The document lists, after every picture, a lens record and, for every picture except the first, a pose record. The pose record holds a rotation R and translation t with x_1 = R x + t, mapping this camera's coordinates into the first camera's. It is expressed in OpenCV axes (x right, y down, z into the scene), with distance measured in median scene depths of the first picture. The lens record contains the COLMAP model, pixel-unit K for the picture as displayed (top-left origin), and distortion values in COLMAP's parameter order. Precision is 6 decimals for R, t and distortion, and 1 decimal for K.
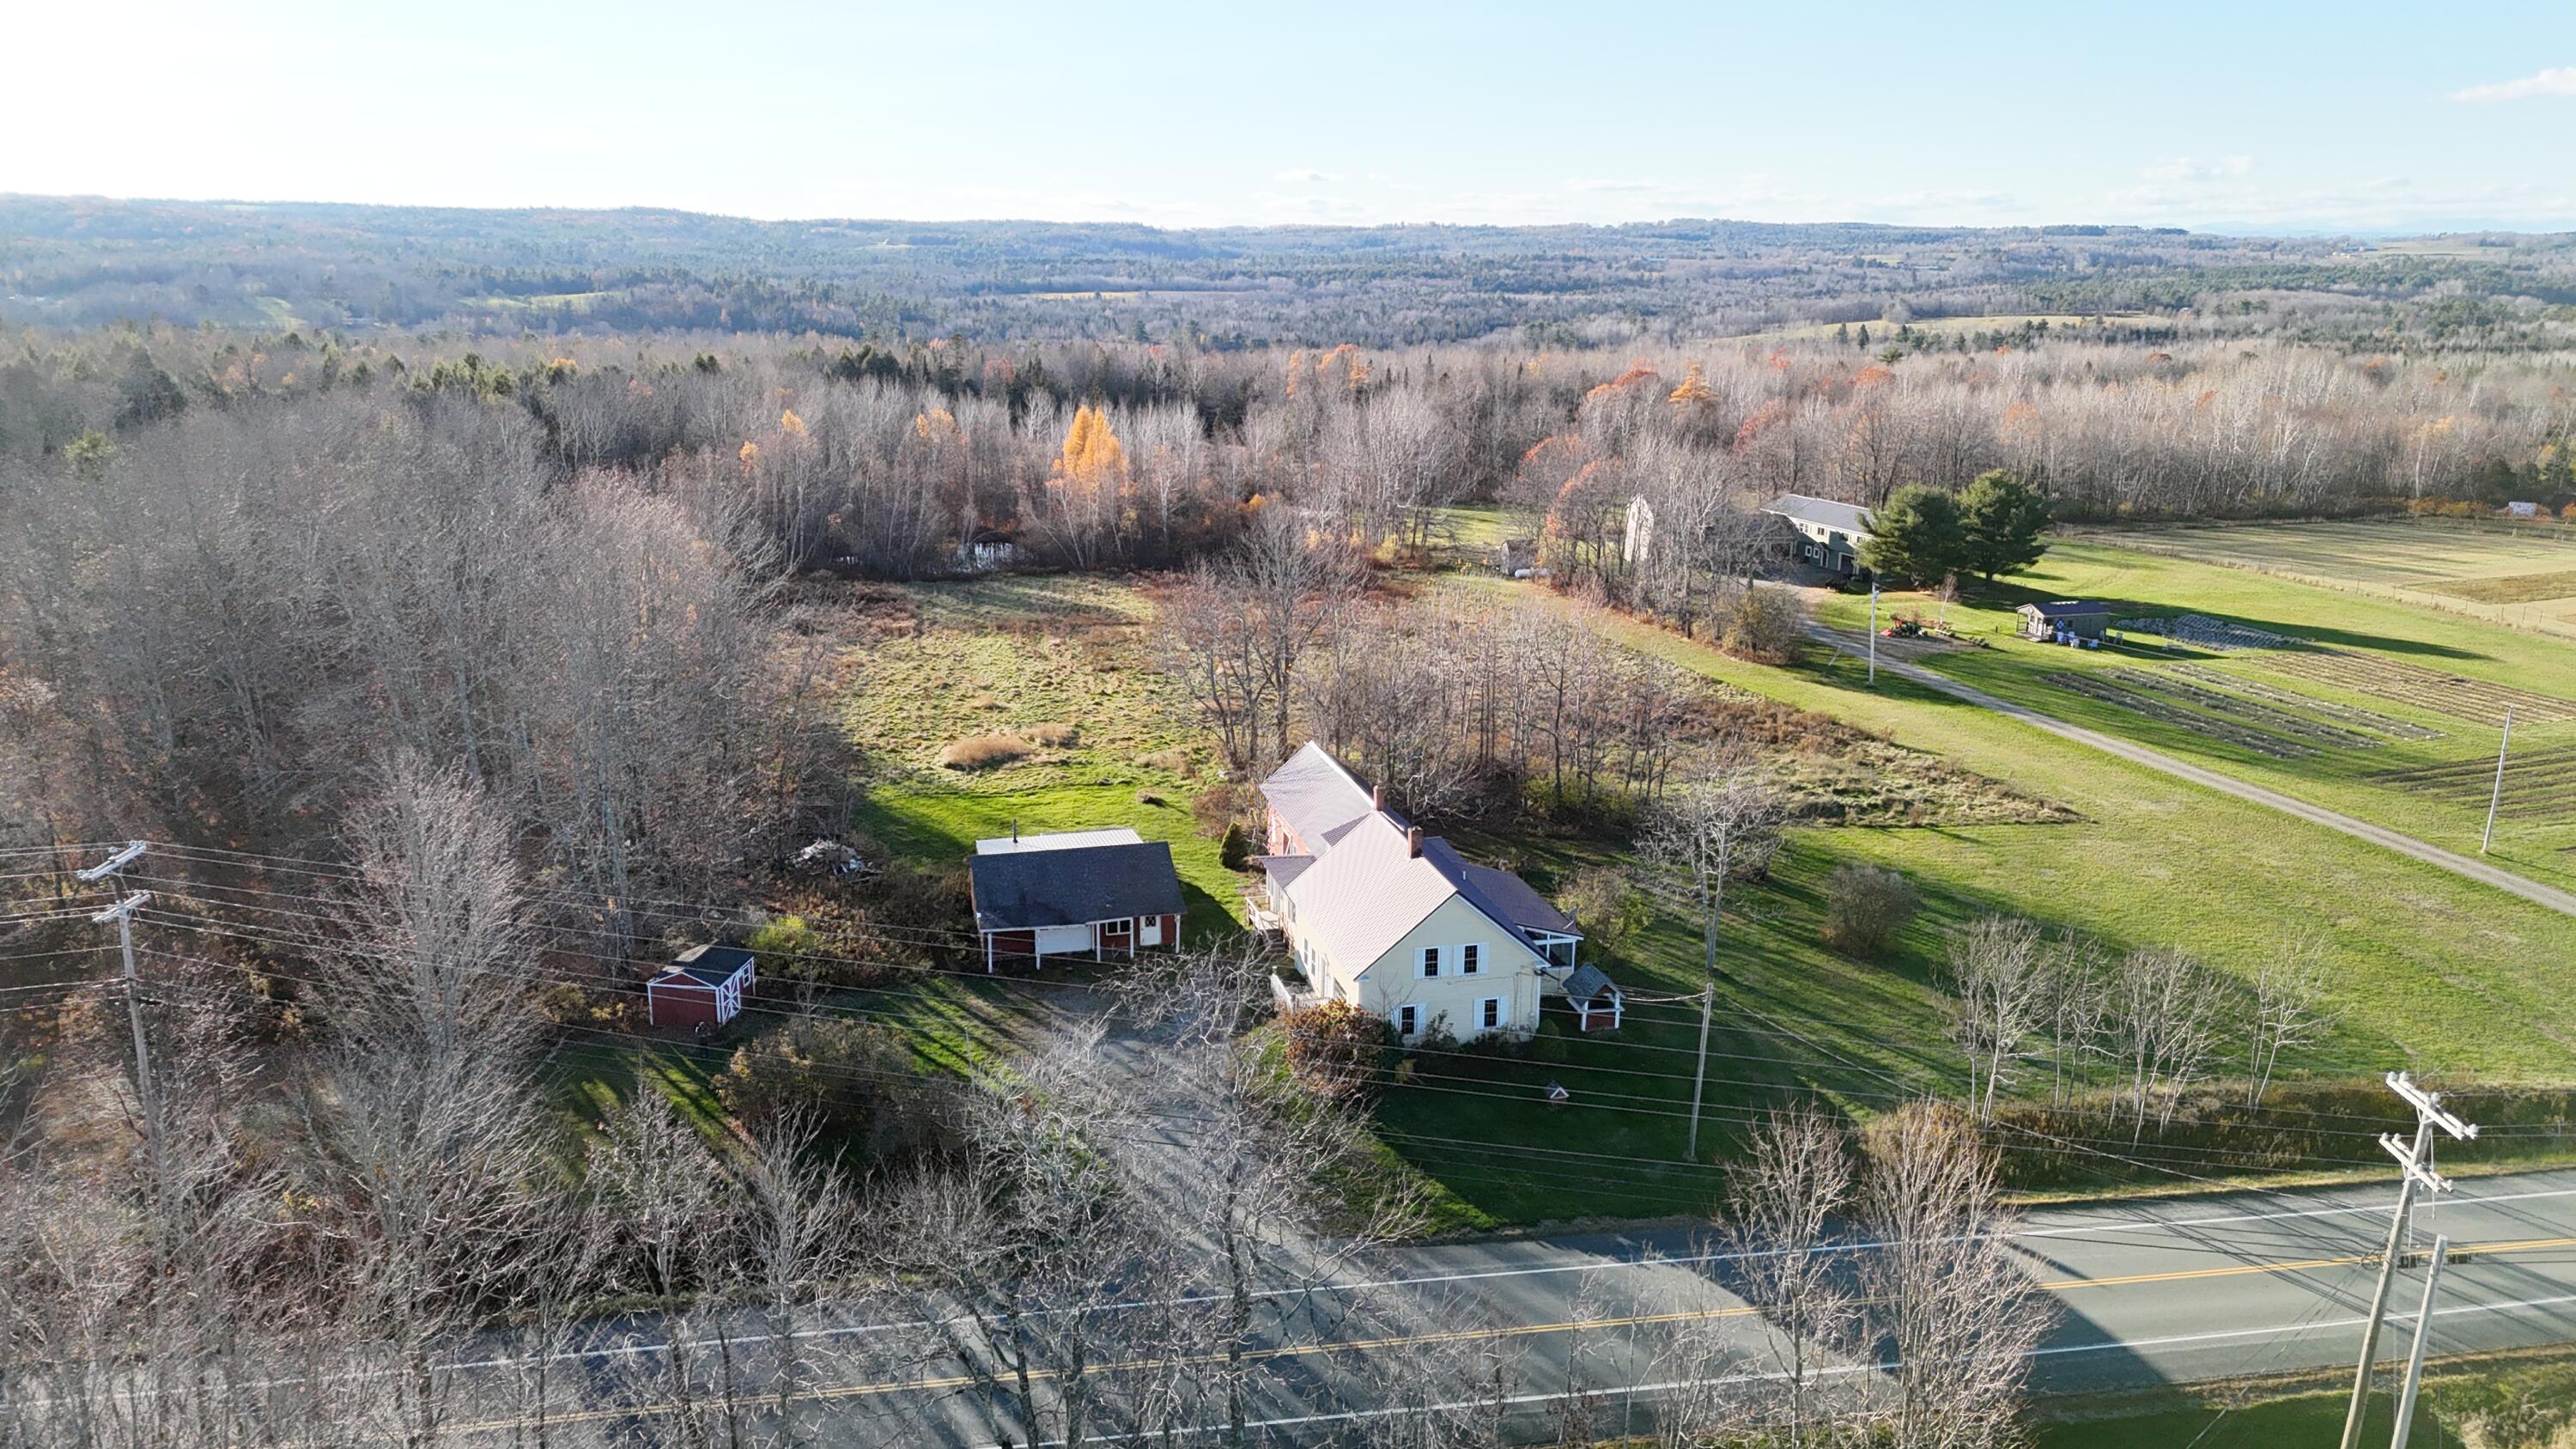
lens RADIAL K [[1892.7, 0, 1295.5], [0, 1892.7, 712.4], [0, 0, 1]] dist [0.068266, -0.054307]
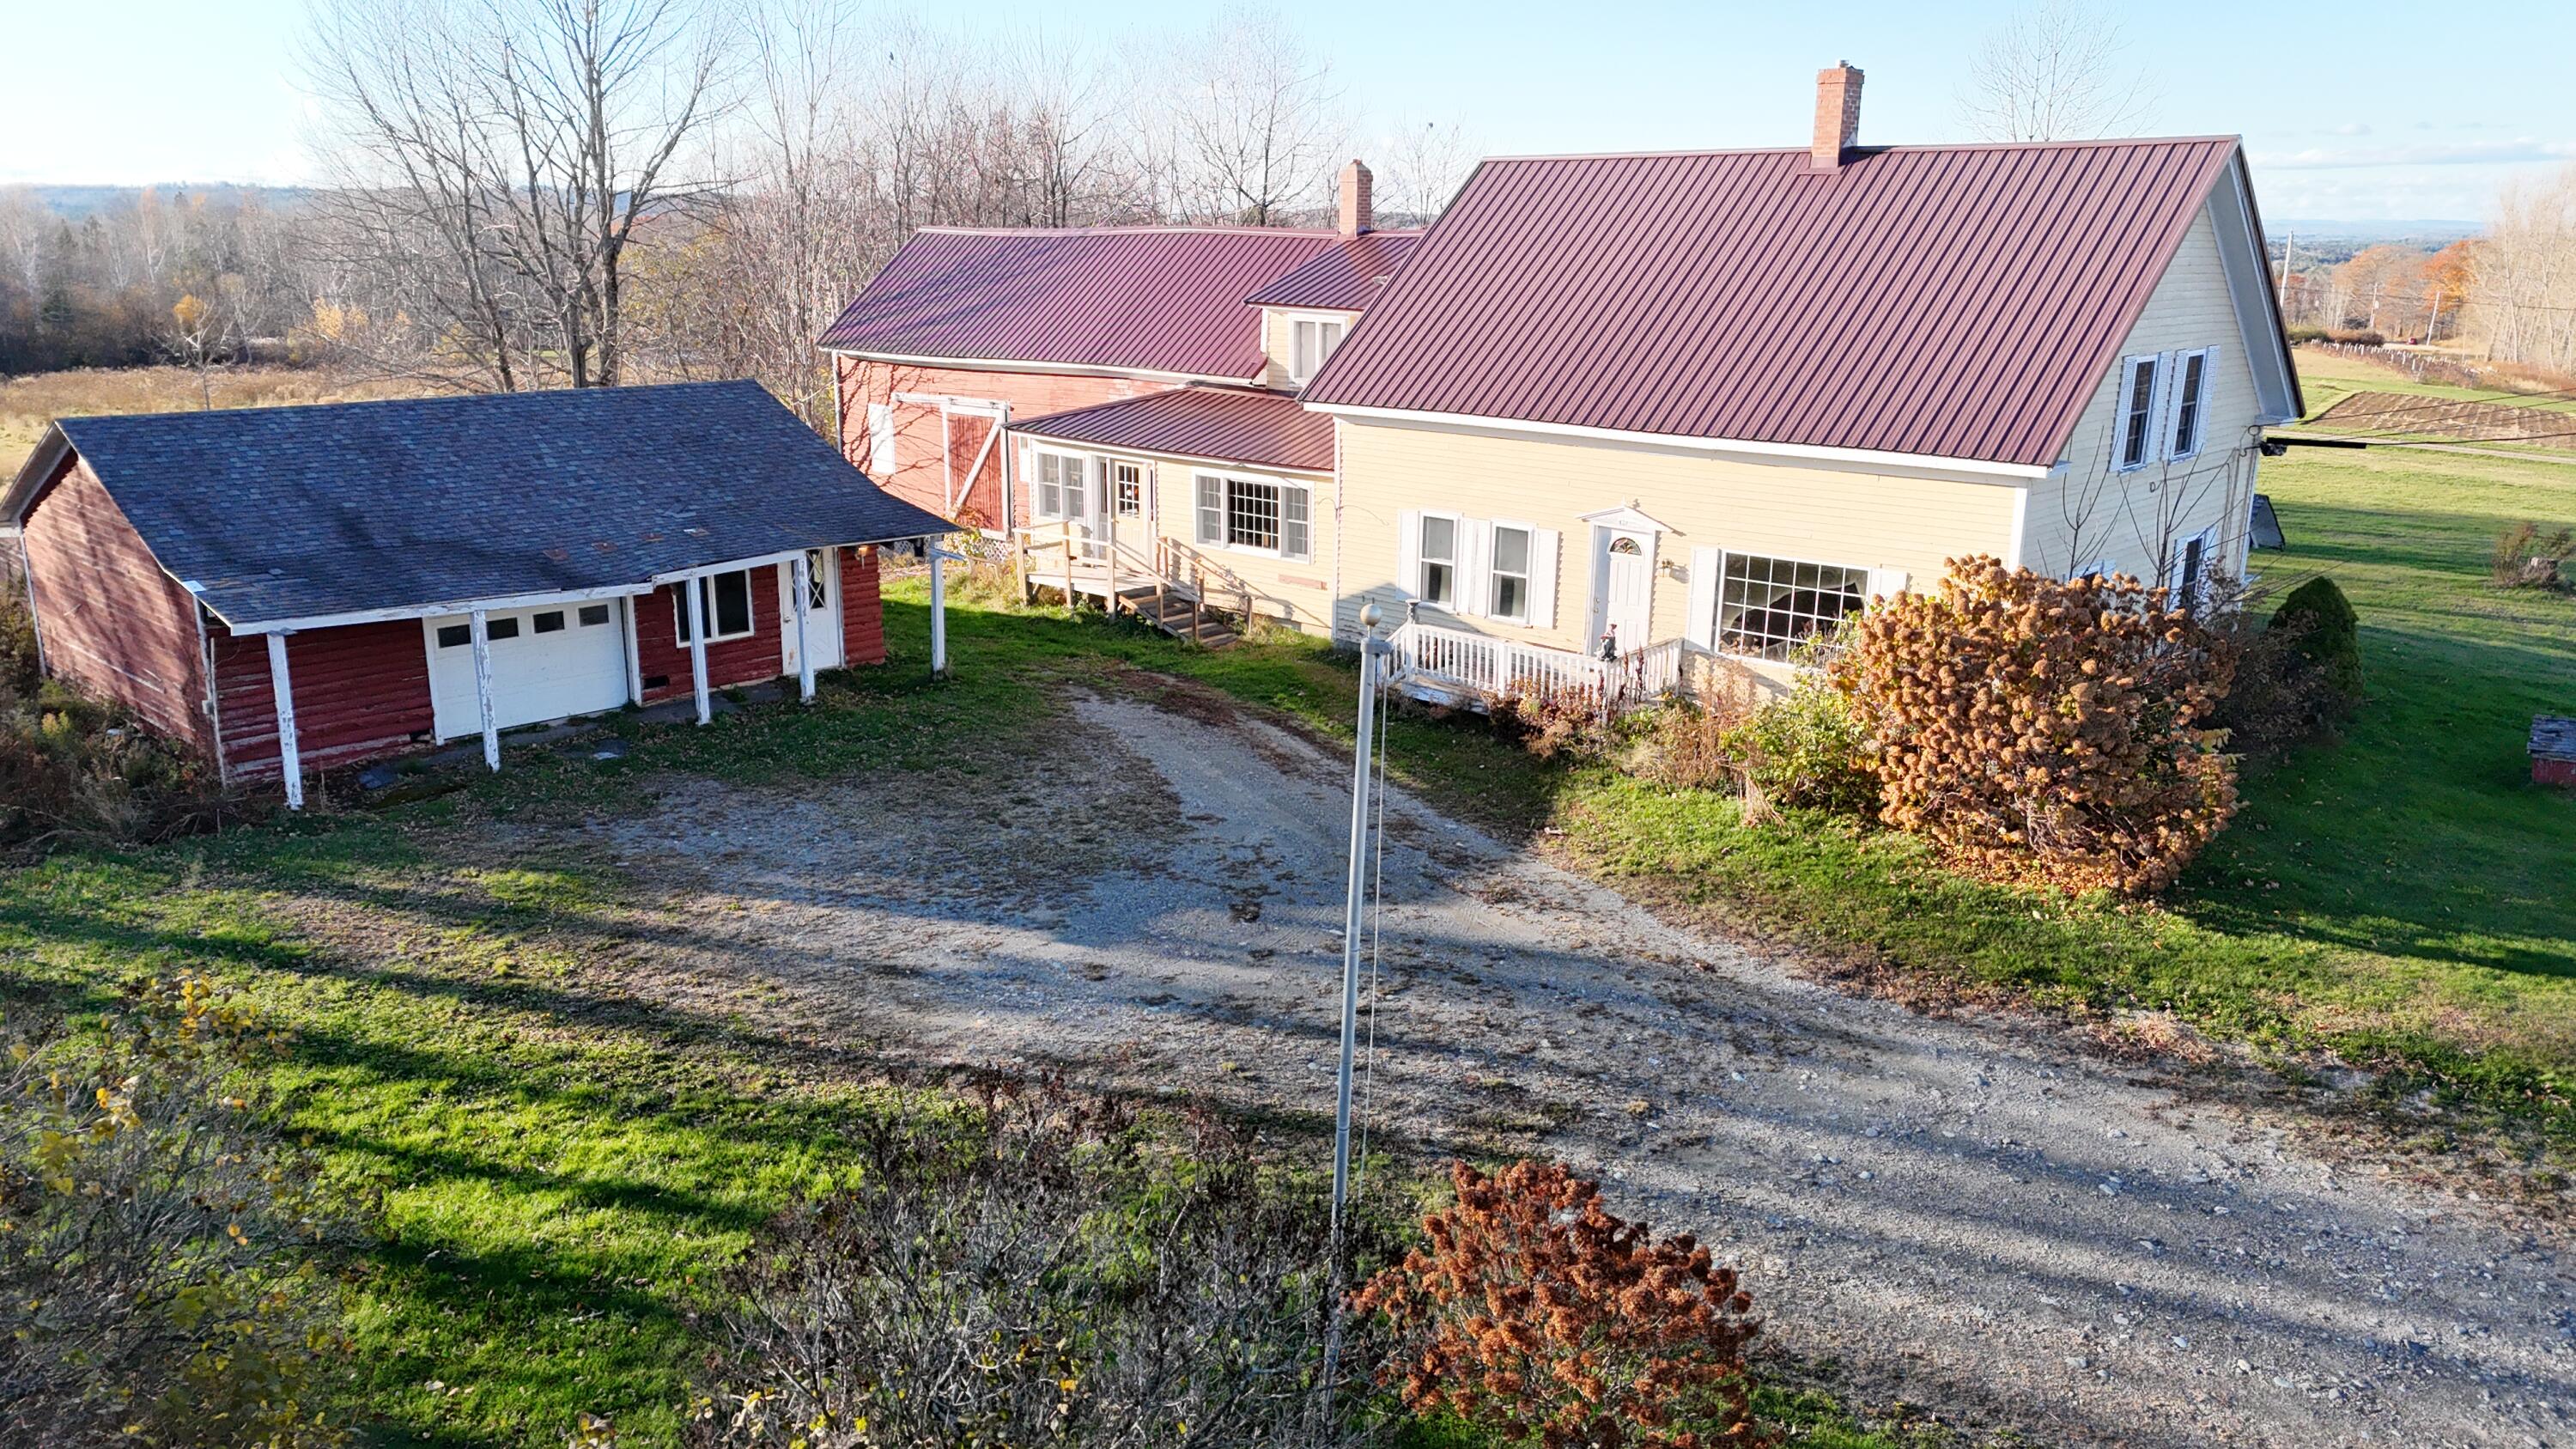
lens RADIAL K [[1892.7, 0, 1282.0], [0, 1892.7, 729.9], [0, 0, 1]] dist [0.068266, -0.054307]
pose [[0.846272, -0.140399, 0.513917, -0.074971], [0.132631, 0.989800, 0.052004, 0.054825], [-0.515977, 0.024152, 0.856262, 0.301190]]
